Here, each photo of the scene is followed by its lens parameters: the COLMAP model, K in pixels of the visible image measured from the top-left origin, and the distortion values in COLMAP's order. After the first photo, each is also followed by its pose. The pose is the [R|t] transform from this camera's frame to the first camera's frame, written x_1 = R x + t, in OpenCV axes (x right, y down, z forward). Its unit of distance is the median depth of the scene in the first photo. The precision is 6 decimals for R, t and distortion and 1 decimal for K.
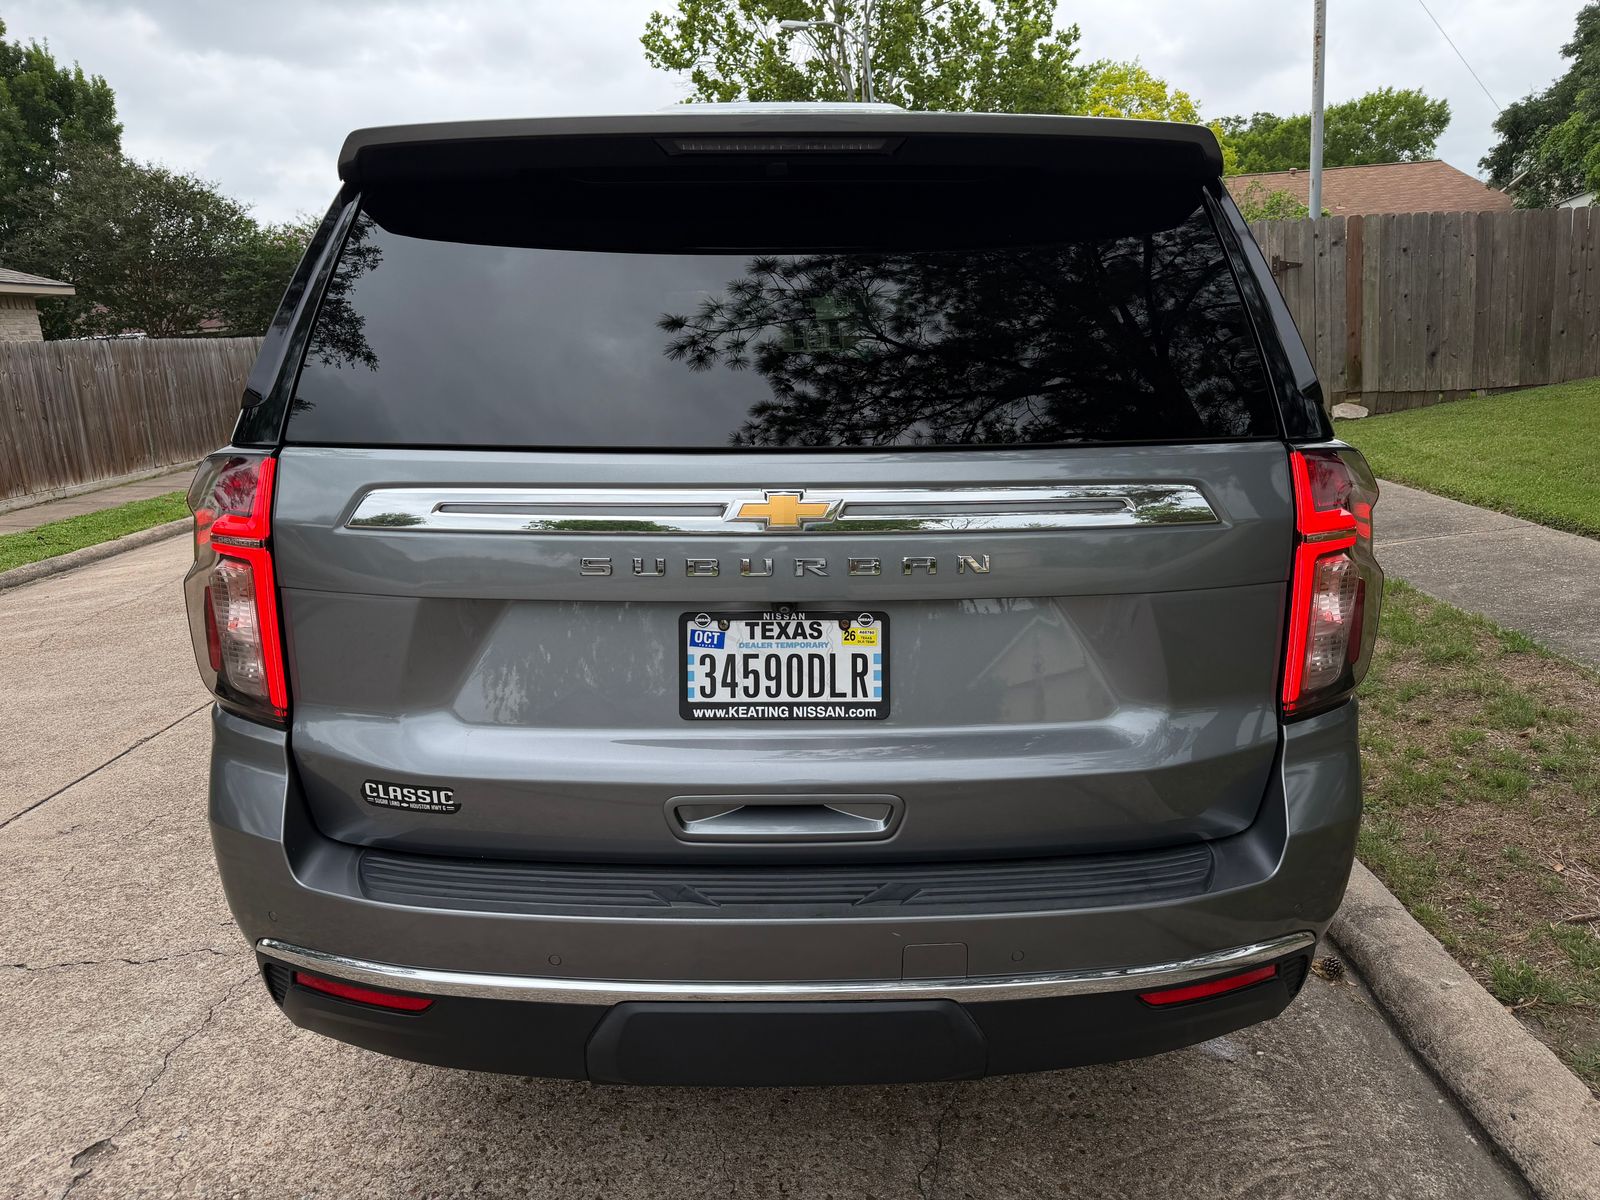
lens RADIAL K [[1258.3, 0, 800.0], [0, 1258.3, 600.0], [0, 0, 1]] dist [0.061182, -0.045465]
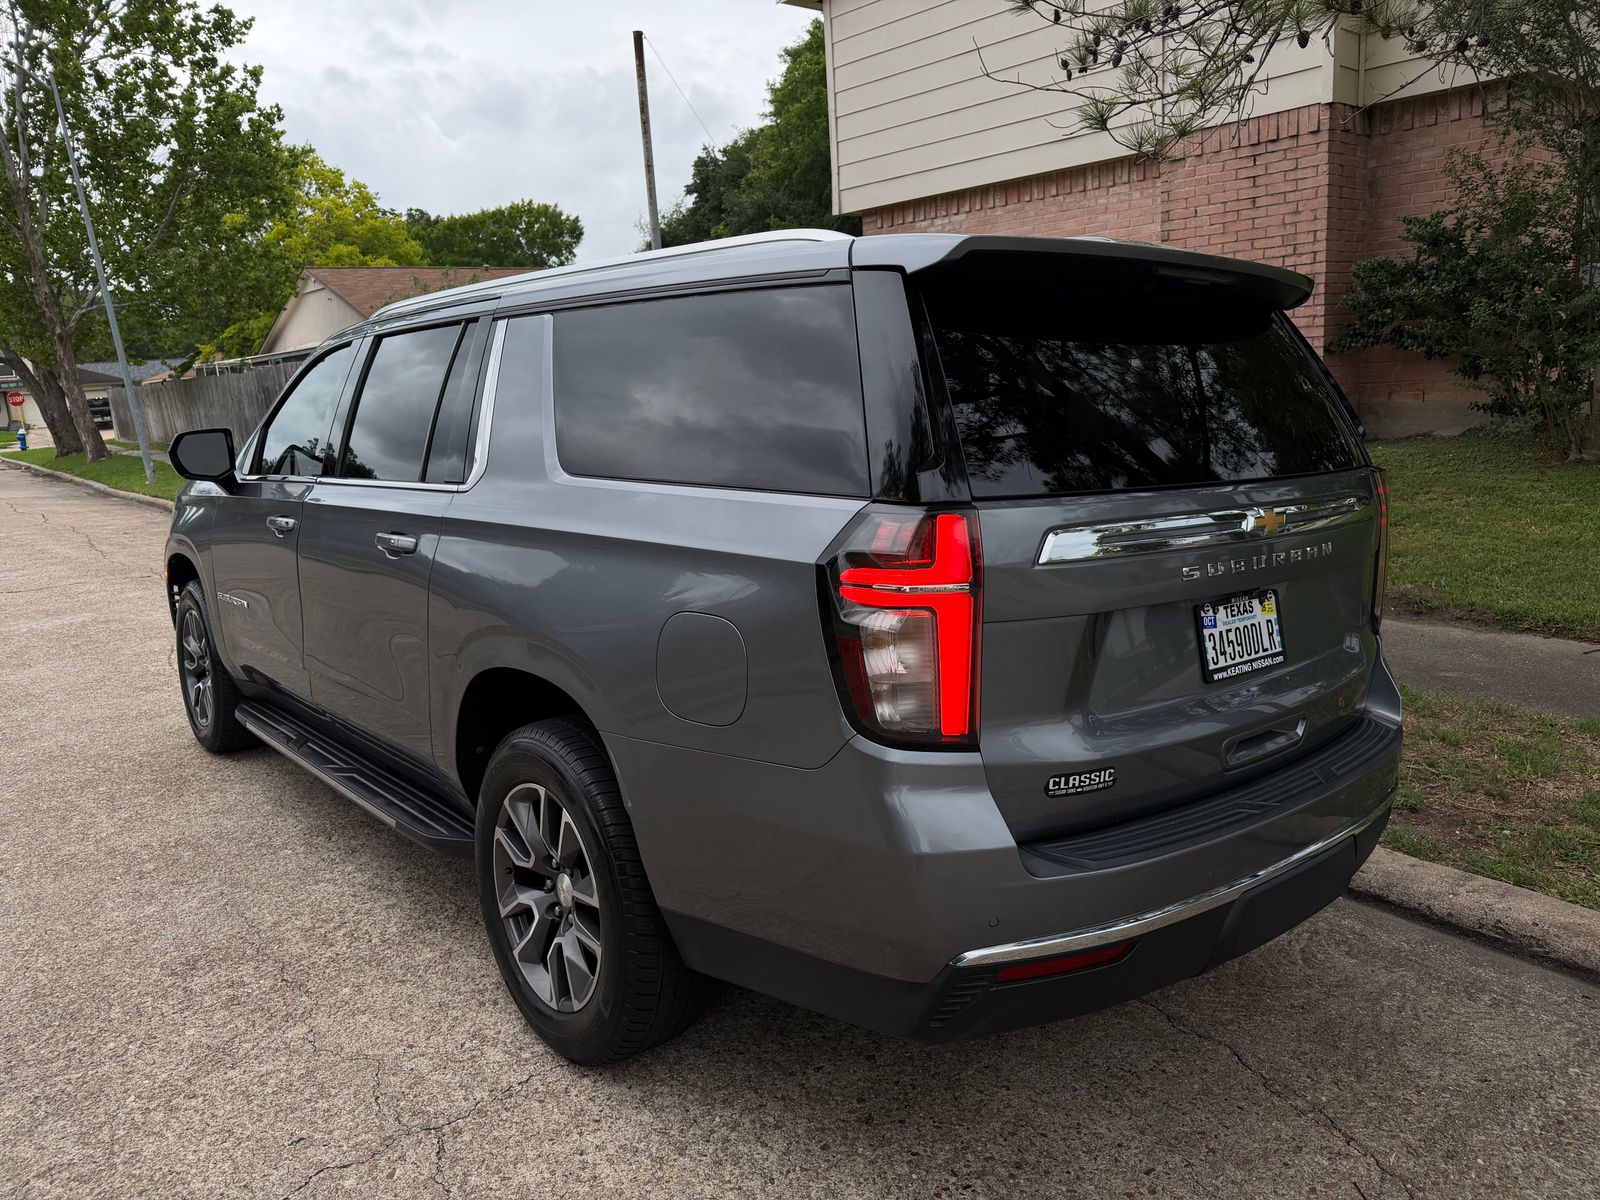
lens RADIAL K [[1258.3, 0, 800.0], [0, 1258.3, 600.0], [0, 0, 1]] dist [0.061182, -0.045465]
pose [[0.750847, -0.108072, 0.651574, -0.167859], [0.148332, 0.988913, -0.006908, -0.006366], [-0.643604, 0.101836, 0.758553, 0.031382]]
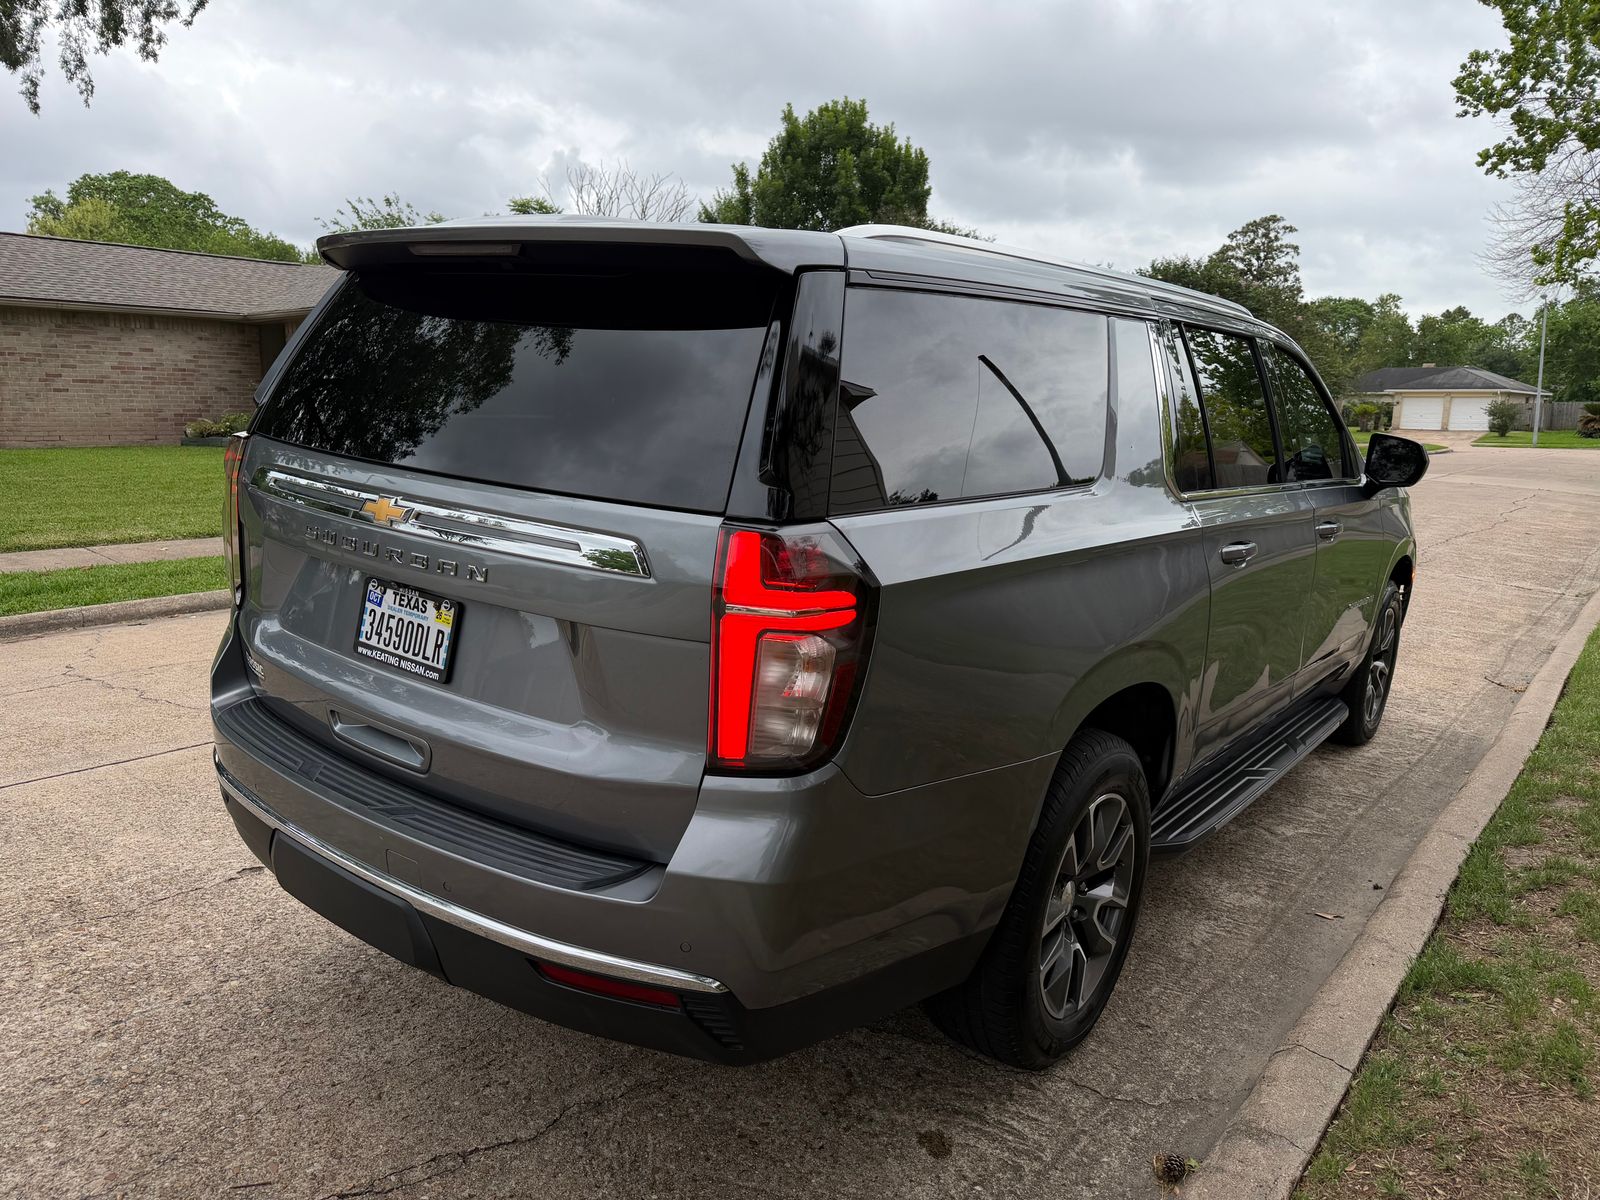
lens RADIAL K [[1289.7, 0, 800.0], [0, 1289.7, 600.0], [0, 0, 1]] dist [-0.107333, 0.230806]
pose [[0.784731, 0.178095, -0.593700, 0.144485], [-0.198709, 0.979562, 0.031198, -0.013289], [0.587123, 0.093491, 0.804081, 0.019620]]
